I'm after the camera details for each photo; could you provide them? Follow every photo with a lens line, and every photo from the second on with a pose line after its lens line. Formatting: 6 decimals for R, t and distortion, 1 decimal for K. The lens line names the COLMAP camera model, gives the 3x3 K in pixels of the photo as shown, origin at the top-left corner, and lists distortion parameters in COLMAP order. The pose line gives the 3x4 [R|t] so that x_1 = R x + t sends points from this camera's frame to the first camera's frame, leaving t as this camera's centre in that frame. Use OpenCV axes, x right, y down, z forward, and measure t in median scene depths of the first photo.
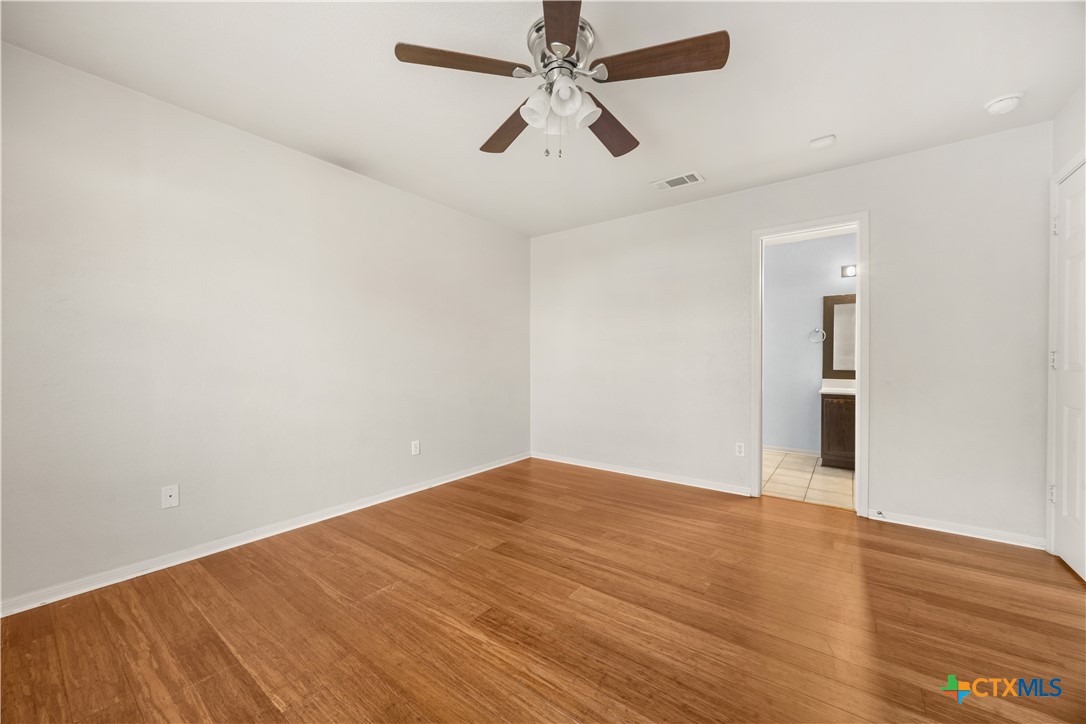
lens RADIAL K [[415.9, 0, 543.3], [0, 415.9, 359.8], [0, 0, 1]] dist [-0.000085, 0.000147]
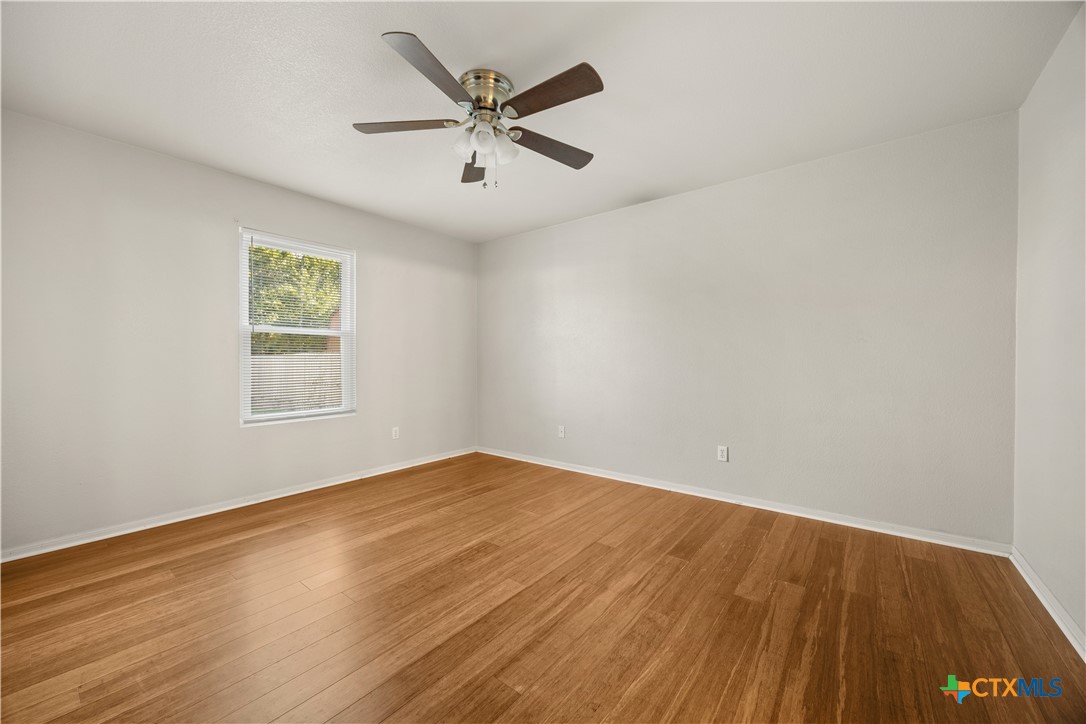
lens RADIAL K [[415.9, 0, 543.1], [0, 415.9, 364.7], [0, 0, 1]] dist [-0.000085, 0.000147]
pose [[-0.039597, 0.010434, -0.999161, 1.027441], [0.005039, 0.999935, 0.010243, 0.001847], [0.999203, -0.004629, -0.039647, 1.028464]]
